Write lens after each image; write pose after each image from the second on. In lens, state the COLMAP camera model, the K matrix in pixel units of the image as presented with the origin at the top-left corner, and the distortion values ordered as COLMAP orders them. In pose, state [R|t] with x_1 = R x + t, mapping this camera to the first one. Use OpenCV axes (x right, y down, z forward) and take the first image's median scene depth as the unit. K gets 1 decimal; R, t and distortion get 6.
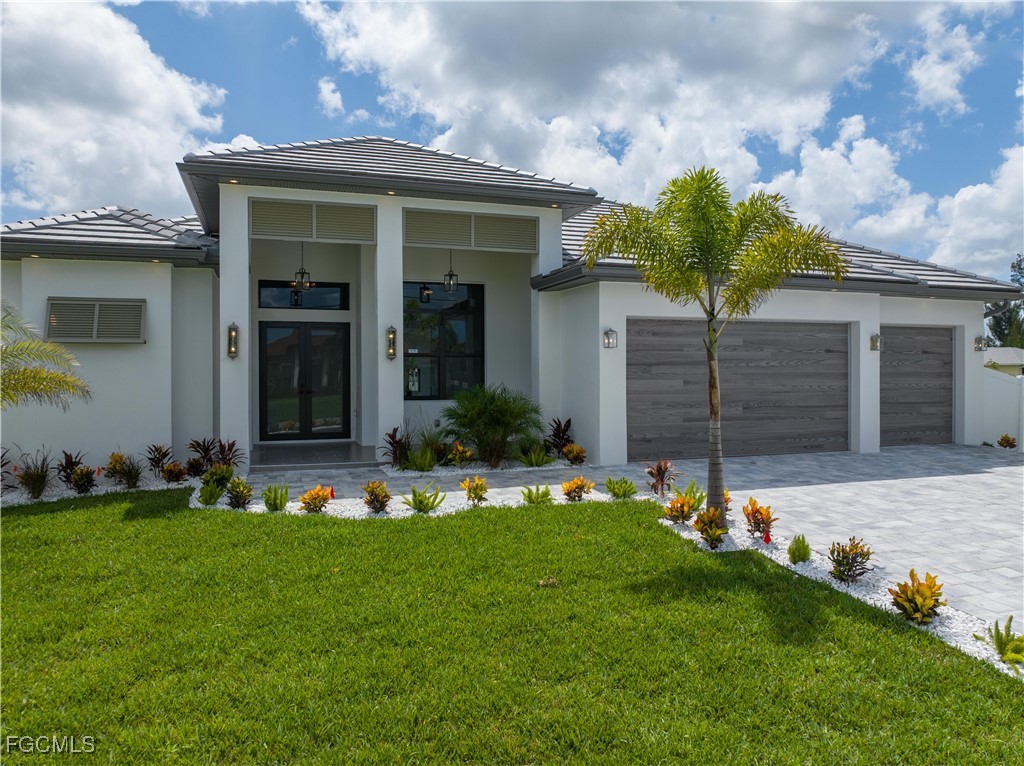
lens RADIAL K [[717.8, 0, 518.5], [0, 717.8, 446.6], [0, 0, 1]] dist [-0.028273, -0.002829]
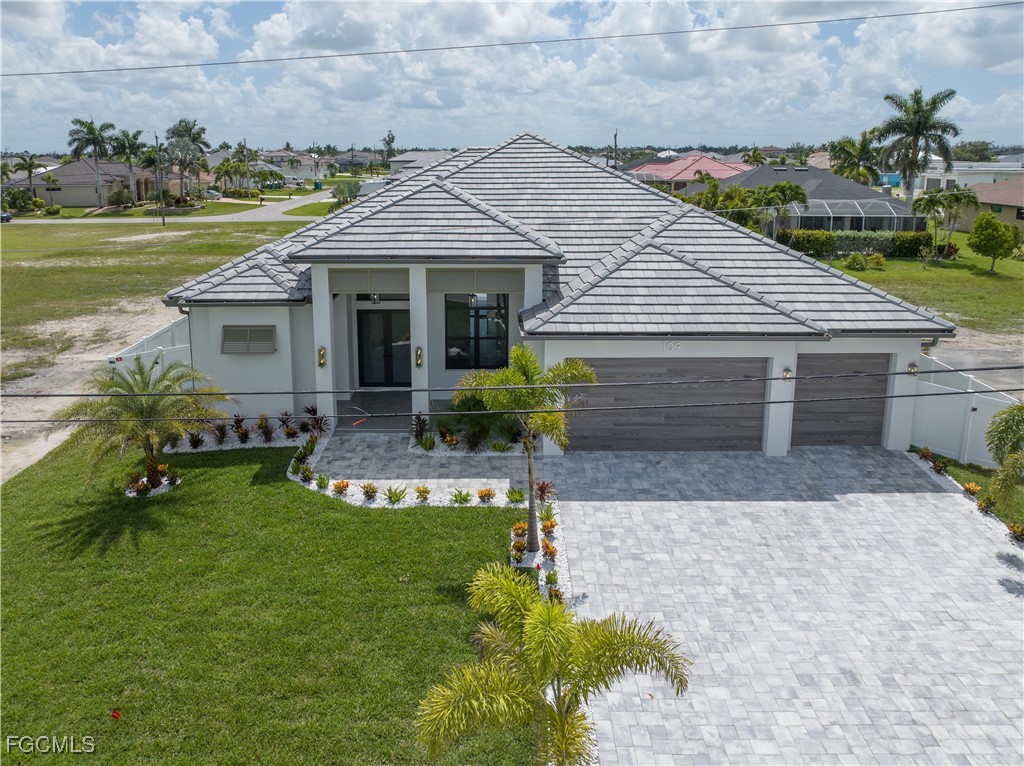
lens RADIAL K [[732.8, 0, 483.1], [0, 732.8, 381.7], [0, 0, 1]] dist [-0.006621, -0.003966]
pose [[0.941183, 0.101047, -0.322434, 0.463541], [-0.031409, 0.976270, 0.214268, -0.436630], [0.336434, -0.191538, 0.922022, -0.404929]]
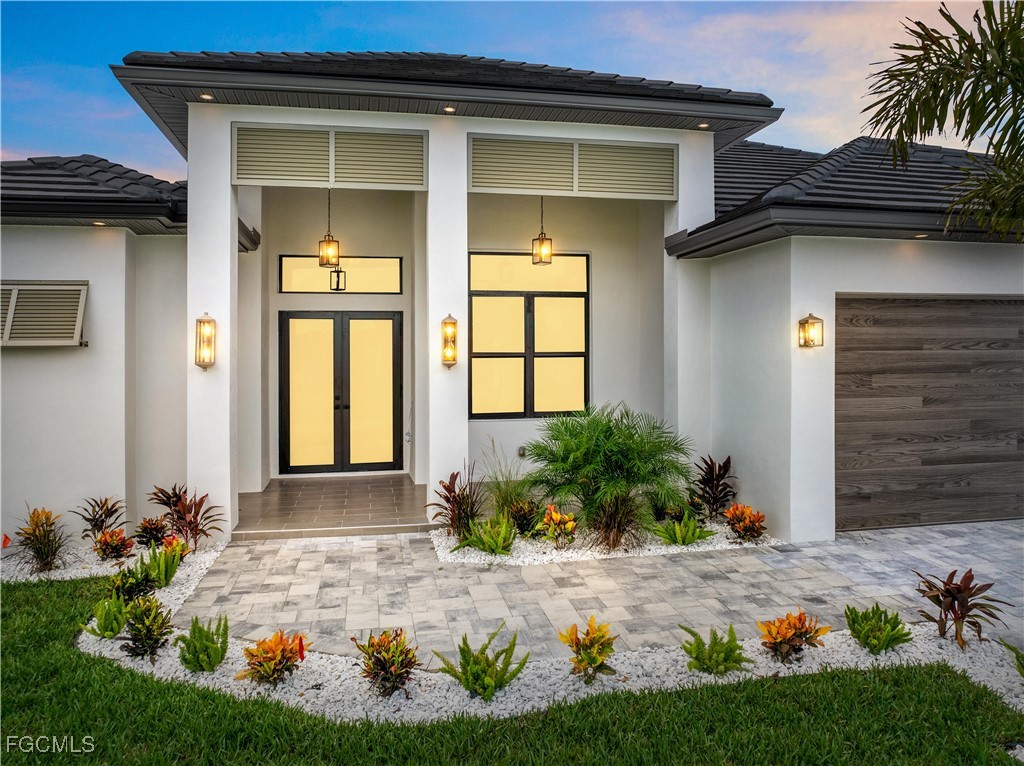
lens RADIAL K [[724.4, 0, 510.7], [0, 724.4, 383.0], [0, 0, 1]] dist [-0.036318, -0.004201]
pose [[0.990760, -0.002542, -0.135601, -0.034463], [-0.007496, 0.997270, -0.073465, -0.059695], [0.135417, 0.073802, 0.988036, 0.366455]]
